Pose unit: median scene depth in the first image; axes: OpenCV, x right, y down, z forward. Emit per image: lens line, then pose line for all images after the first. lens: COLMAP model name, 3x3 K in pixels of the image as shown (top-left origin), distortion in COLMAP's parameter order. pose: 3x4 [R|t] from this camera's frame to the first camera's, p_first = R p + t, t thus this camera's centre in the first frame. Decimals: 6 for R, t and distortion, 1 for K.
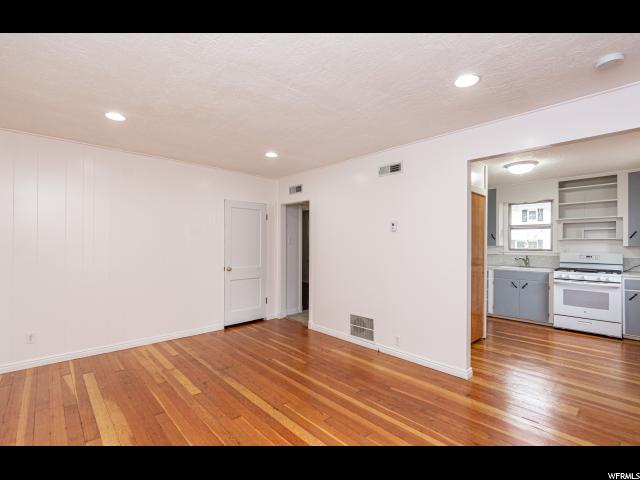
lens RADIAL K [[297.7, 0, 317.7], [0, 297.7, 243.0], [0, 0, 1]] dist [0.000574, 0.000867]
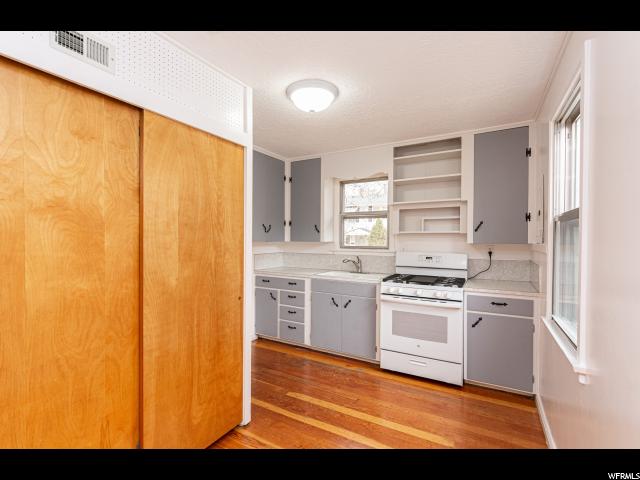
lens RADIAL K [[287.4, 0, 321.7], [0, 287.4, 241.8], [0, 0, 1]] dist [0.000520, -0.000287]
pose [[0.955948, -0.002813, 0.293524, 0.477744], [-0.002058, 0.999865, 0.016284, -0.001956], [-0.293530, -0.016171, 0.955813, 0.437111]]
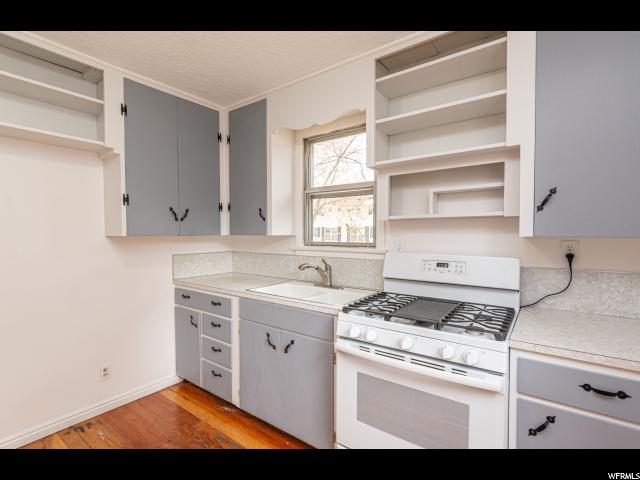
lens RADIAL K [[300.3, 0, 323.6], [0, 300.3, 240.6], [0, 0, 1]] dist [0.000492, 0.000113]
pose [[0.983966, -0.010730, 0.178031, 0.702758], [0.004831, 0.999426, 0.033535, 0.002811], [-0.178289, -0.032137, 0.983453, 0.665431]]
